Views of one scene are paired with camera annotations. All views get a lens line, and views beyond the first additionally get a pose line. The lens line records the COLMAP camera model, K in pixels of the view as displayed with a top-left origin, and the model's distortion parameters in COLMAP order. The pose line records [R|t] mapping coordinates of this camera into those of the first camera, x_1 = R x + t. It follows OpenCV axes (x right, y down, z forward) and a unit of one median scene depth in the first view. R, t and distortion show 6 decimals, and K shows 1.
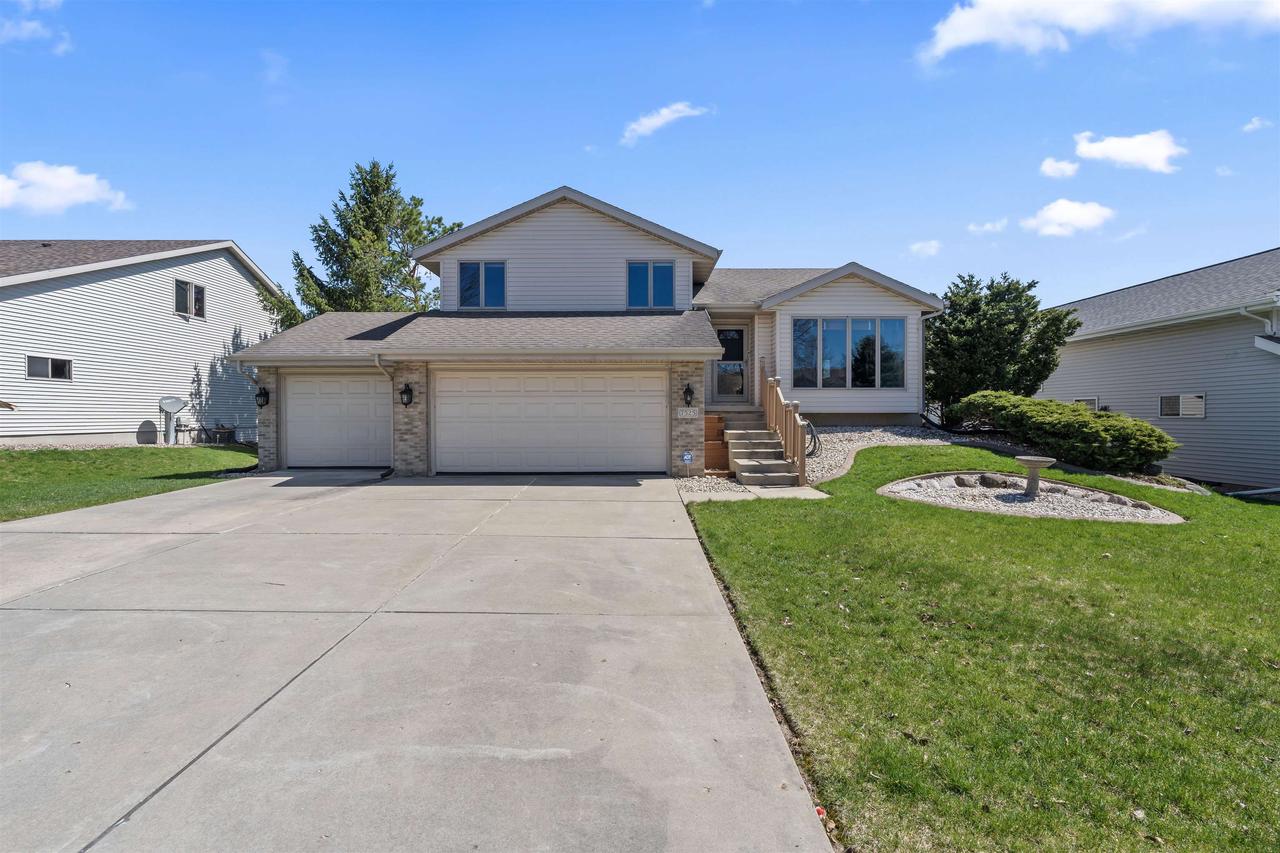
lens RADIAL K [[580.0, 0, 637.2], [0, 580.0, 419.6], [0, 0, 1]] dist [-0.005574, 0.001125]
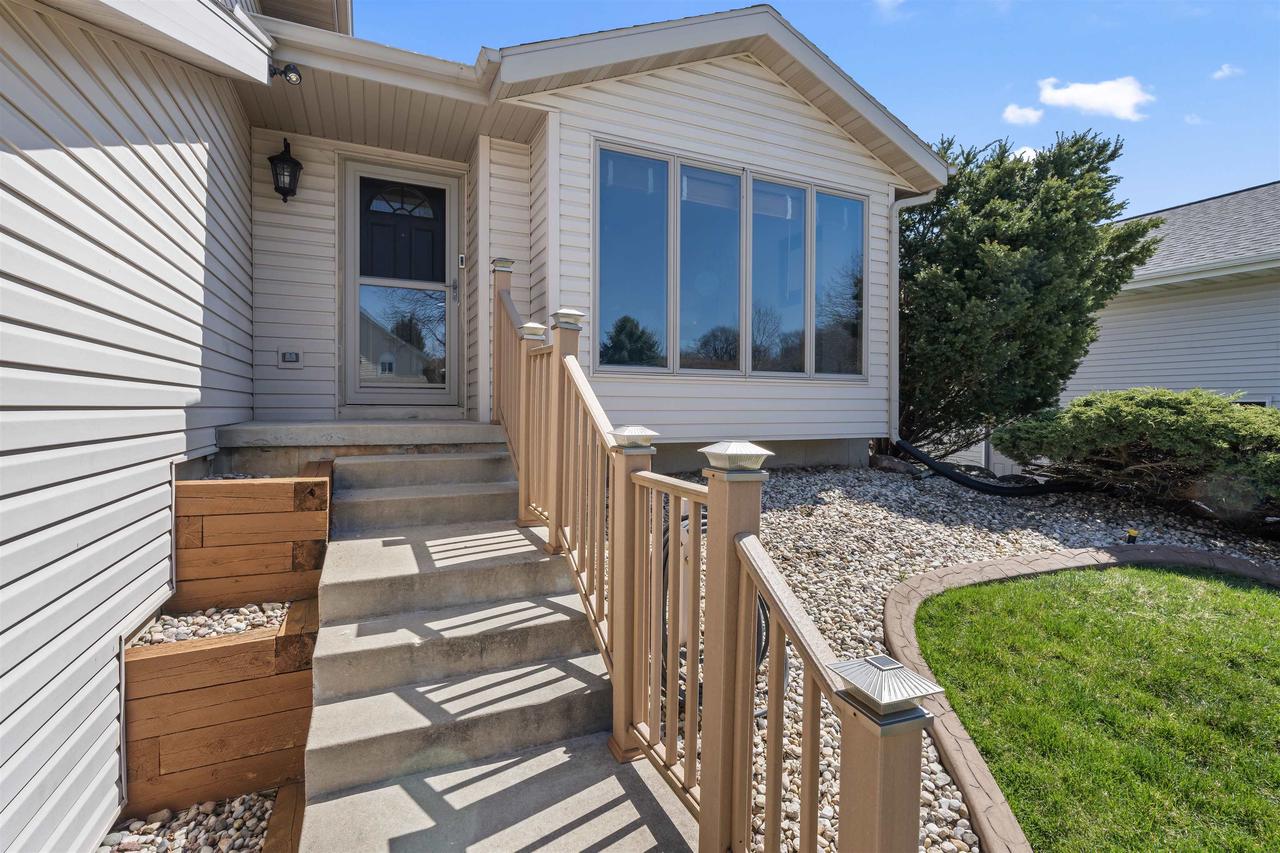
lens RADIAL K [[580.0, 0, 634.6], [0, 580.0, 418.0], [0, 0, 1]] dist [-0.005574, 0.001125]
pose [[0.909256, -0.003335, 0.416224, 0.154402], [-0.001410, 0.999937, 0.011093, -0.030215], [-0.416235, -0.010673, 0.909194, 0.703475]]
